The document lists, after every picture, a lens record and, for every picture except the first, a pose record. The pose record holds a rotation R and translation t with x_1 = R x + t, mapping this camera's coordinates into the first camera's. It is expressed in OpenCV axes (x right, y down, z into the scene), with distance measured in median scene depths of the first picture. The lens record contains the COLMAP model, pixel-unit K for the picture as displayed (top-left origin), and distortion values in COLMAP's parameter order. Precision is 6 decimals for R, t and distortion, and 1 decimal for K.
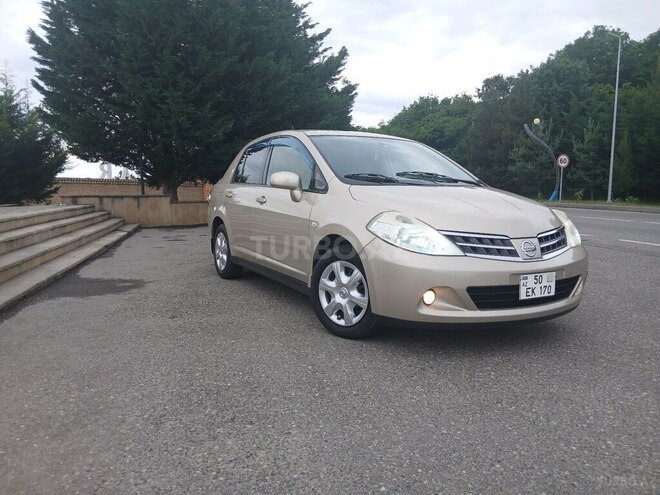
lens RADIAL K [[498.4, 0, 328.9], [0, 498.4, 247.1], [0, 0, 1]] dist [0.083271, -0.123460]
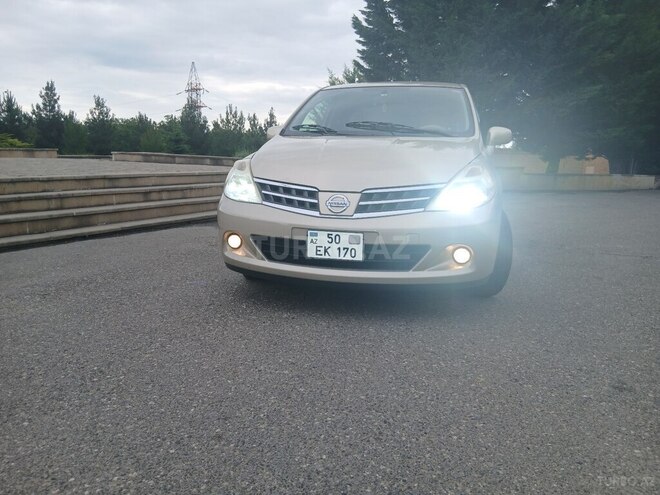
lens RADIAL K [[498.4, 0, 336.9], [0, 498.4, 251.3], [0, 0, 1]] dist [0.083271, -0.123460]
pose [[0.742401, 0.135186, -0.656175, 0.961237], [-0.091682, 0.990716, 0.100380, -0.002462], [0.663653, -0.014363, 0.747903, 0.334826]]
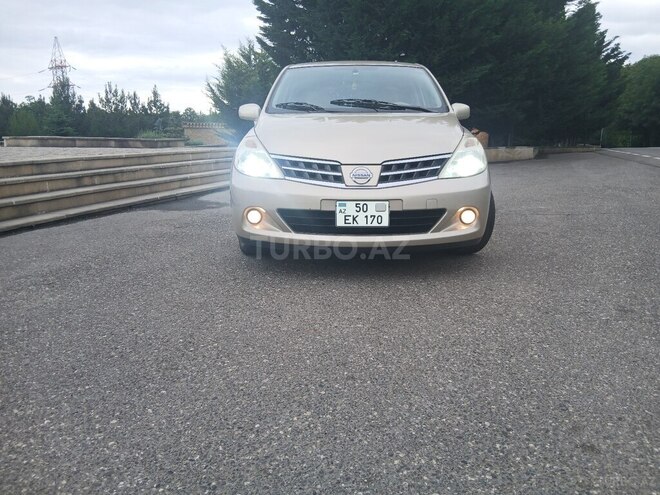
lens RADIAL K [[498.4, 0, 334.2], [0, 498.4, 248.8], [0, 0, 1]] dist [0.083271, -0.123460]
pose [[0.868591, 0.101499, -0.485023, 0.811618], [-0.048673, 0.991540, 0.120331, 0.028654], [0.493133, -0.080911, 0.866183, 0.133135]]
